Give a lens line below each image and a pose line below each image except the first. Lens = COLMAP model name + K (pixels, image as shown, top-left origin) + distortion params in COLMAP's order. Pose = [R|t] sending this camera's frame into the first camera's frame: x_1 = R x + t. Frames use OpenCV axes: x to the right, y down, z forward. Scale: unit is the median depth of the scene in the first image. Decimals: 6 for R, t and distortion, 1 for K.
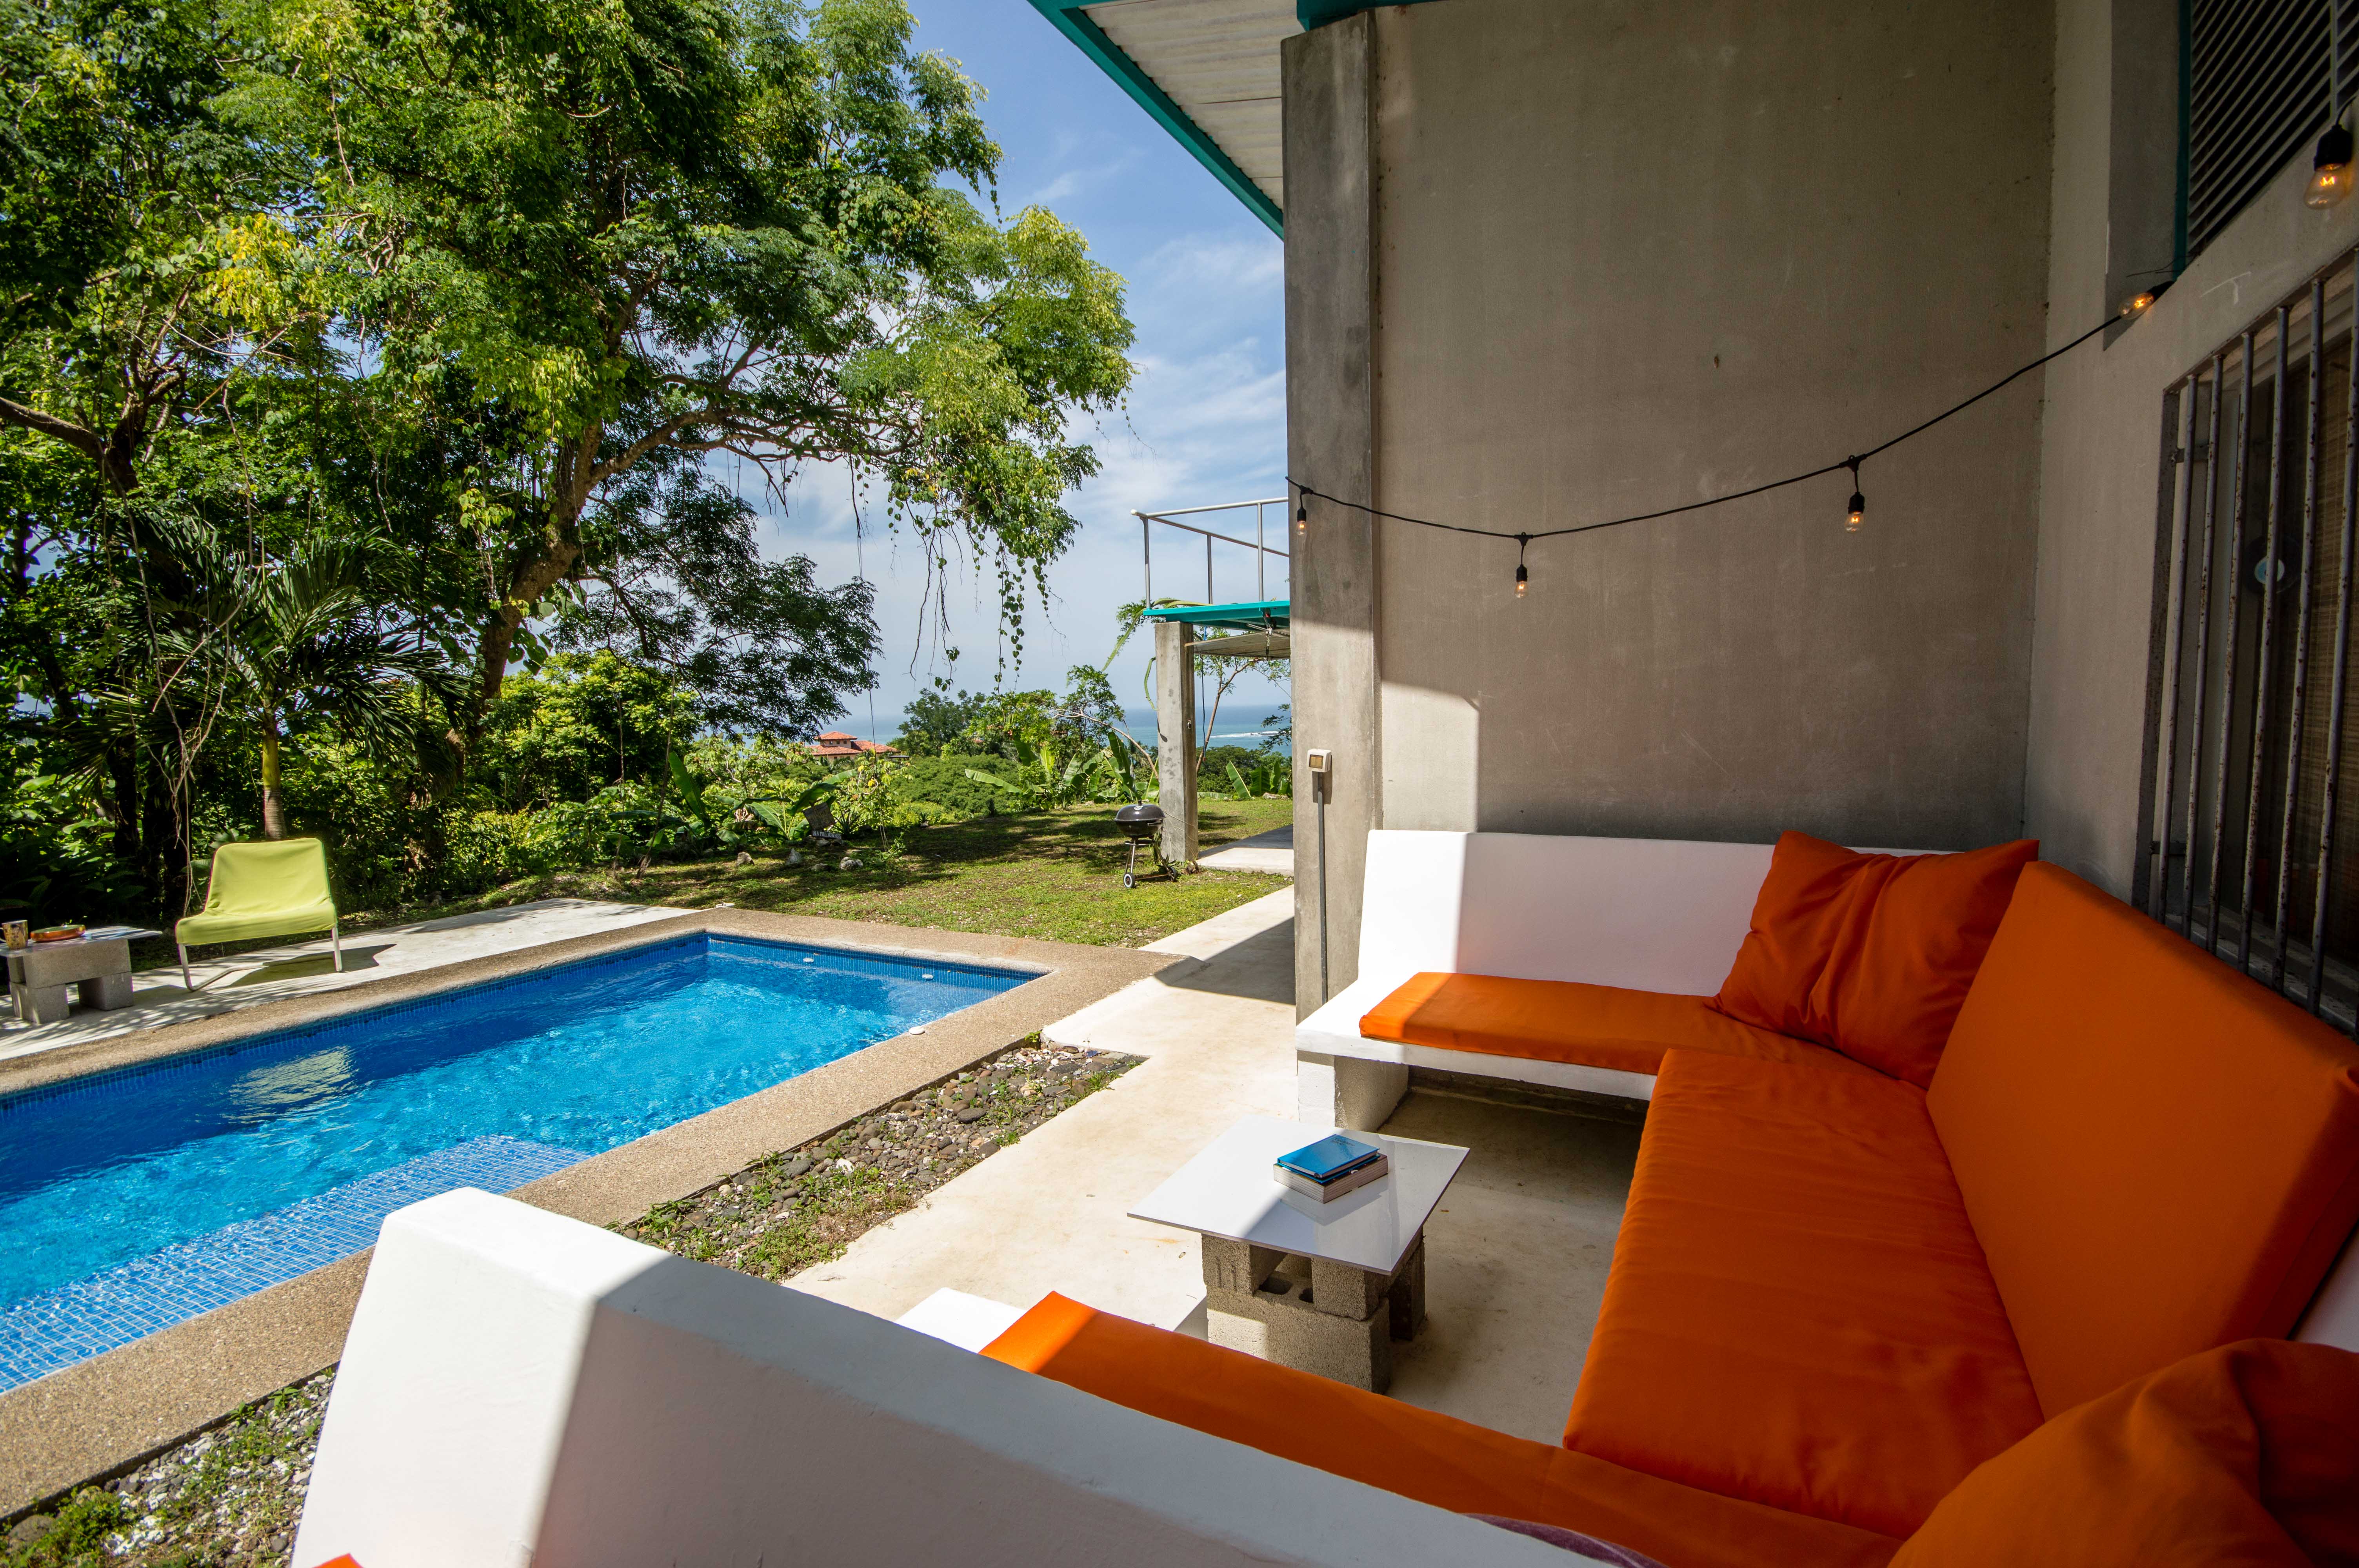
lens RADIAL K [[1063.4, 0, 1192.6], [0, 1063.4, 785.5], [0, 0, 1]] dist [-0.000864, 0.001158]
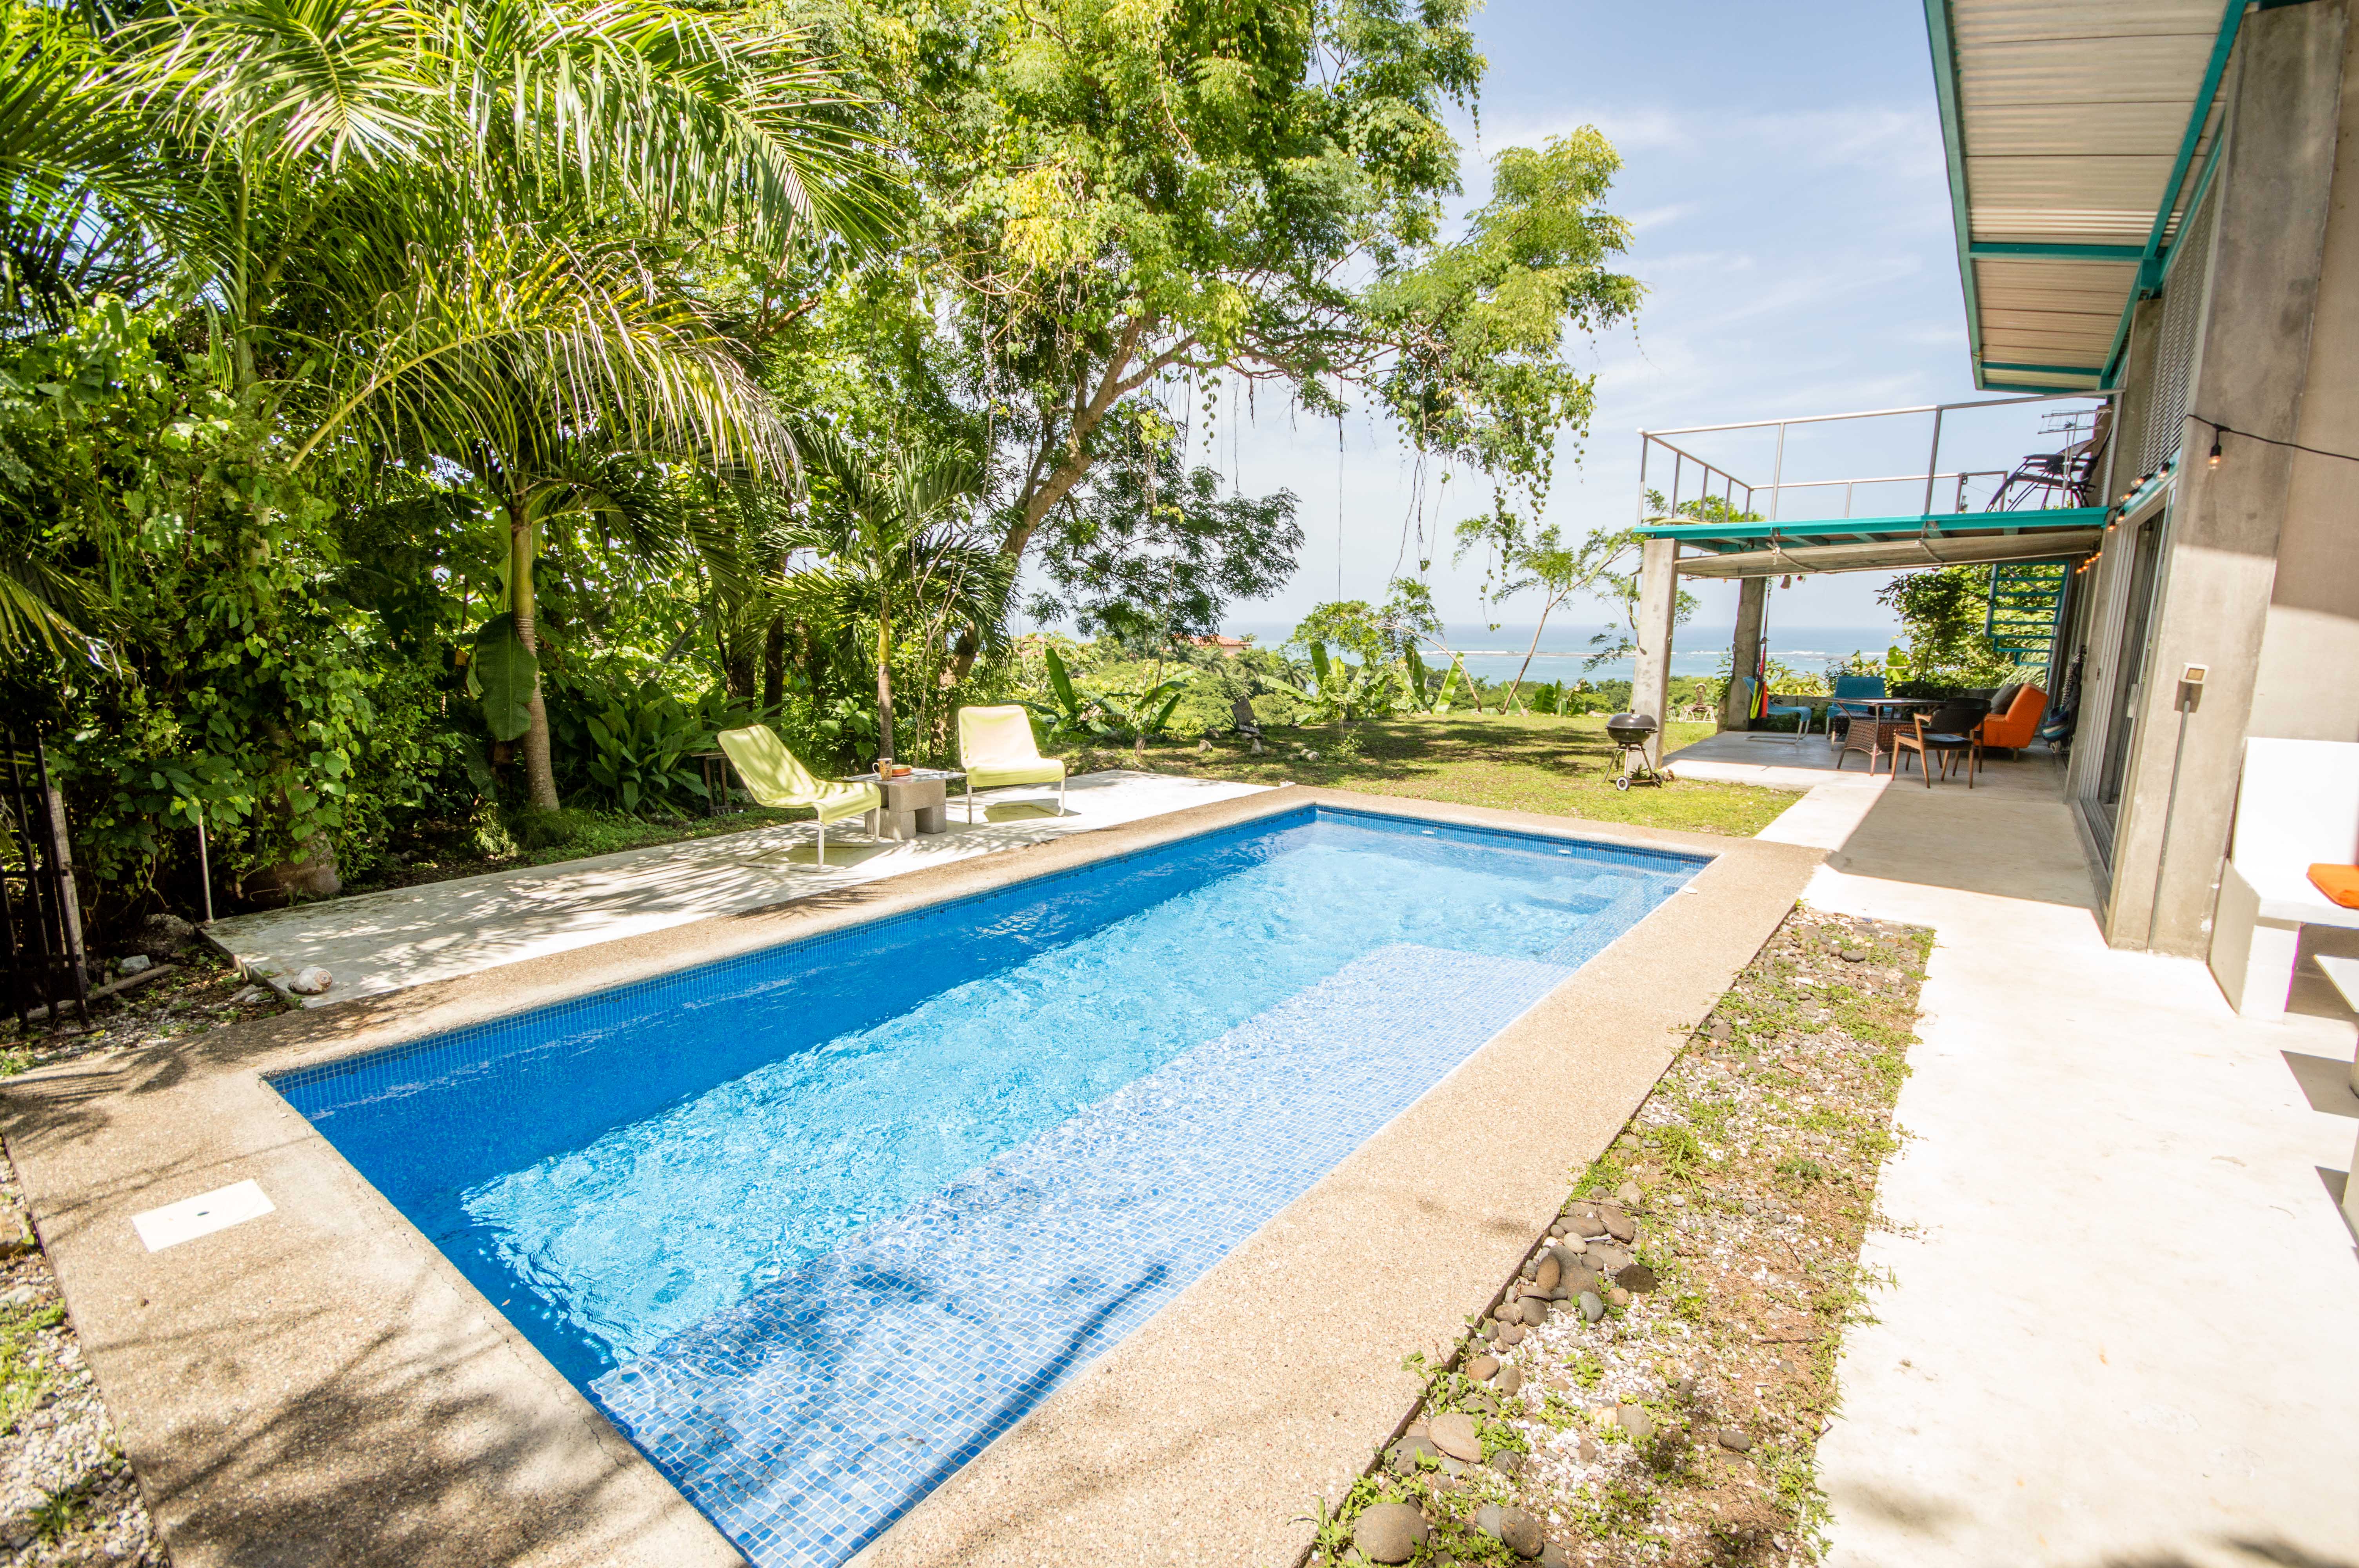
lens RADIAL K [[1063.4, 0, 1184.1], [0, 1063.4, 788.1], [0, 0, 1]] dist [-0.000864, 0.001158]
pose [[0.986255, 0.058300, -0.154601, -0.294543], [-0.045282, 0.995228, 0.086428, 0.019254], [0.158902, -0.078239, 0.984189, -0.109695]]
